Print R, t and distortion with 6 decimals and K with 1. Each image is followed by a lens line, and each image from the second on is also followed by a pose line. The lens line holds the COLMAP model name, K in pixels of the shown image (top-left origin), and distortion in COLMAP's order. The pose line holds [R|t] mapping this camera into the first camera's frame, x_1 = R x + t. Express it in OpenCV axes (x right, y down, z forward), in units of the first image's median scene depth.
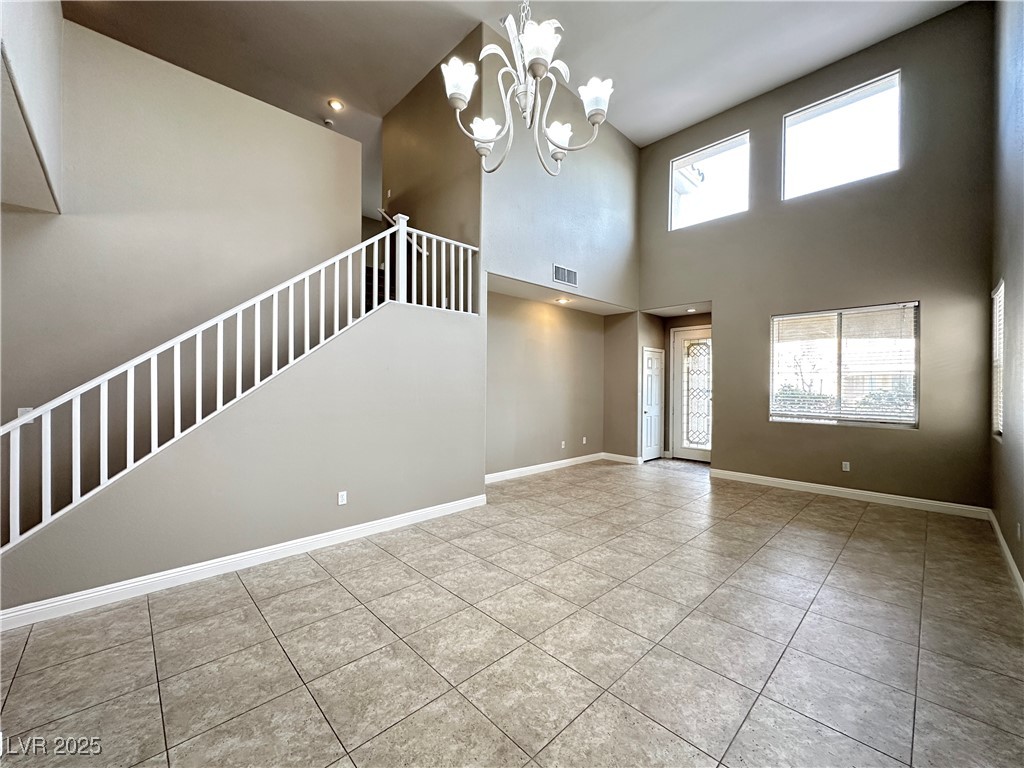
lens RADIAL K [[412.0, 0, 512.0], [0, 412.0, 383.9], [0, 0, 1]] dist [-0.000207, -0.000135]
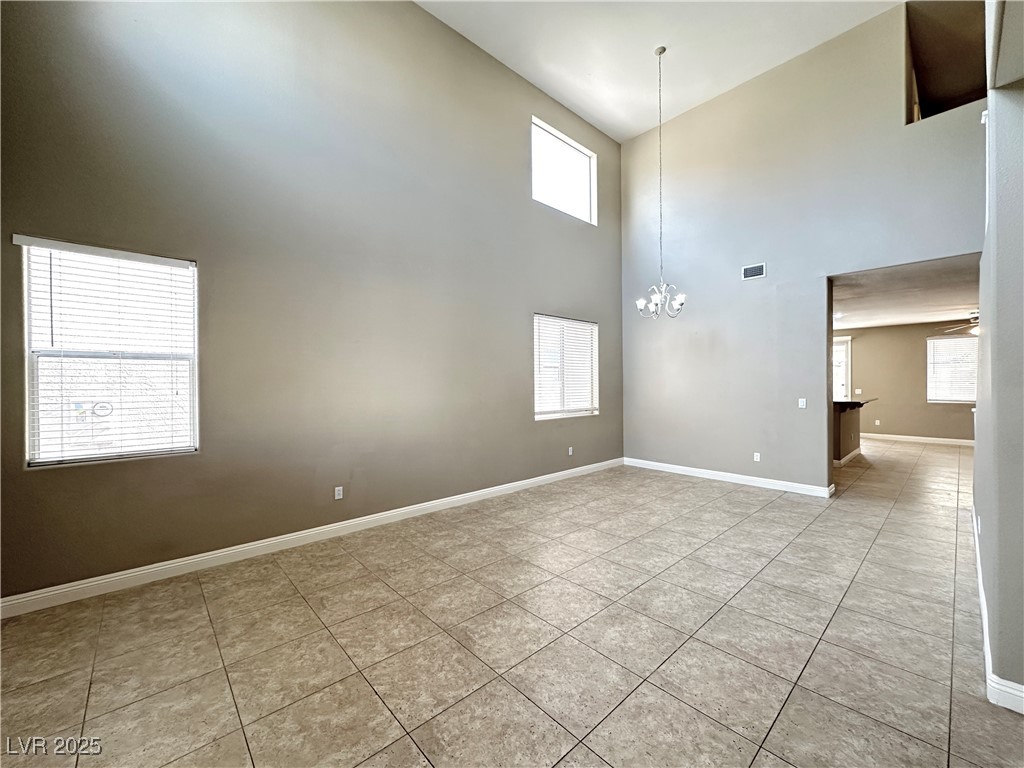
lens RADIAL K [[412.0, 0, 512.4], [0, 412.0, 384.5], [0, 0, 1]] dist [-0.000207, -0.000135]
pose [[-0.999597, 0.000963, 0.028364, 0.510014], [0.001141, 0.999980, 0.006243, -0.006184], [-0.028358, 0.006272, -0.999578, 1.932478]]
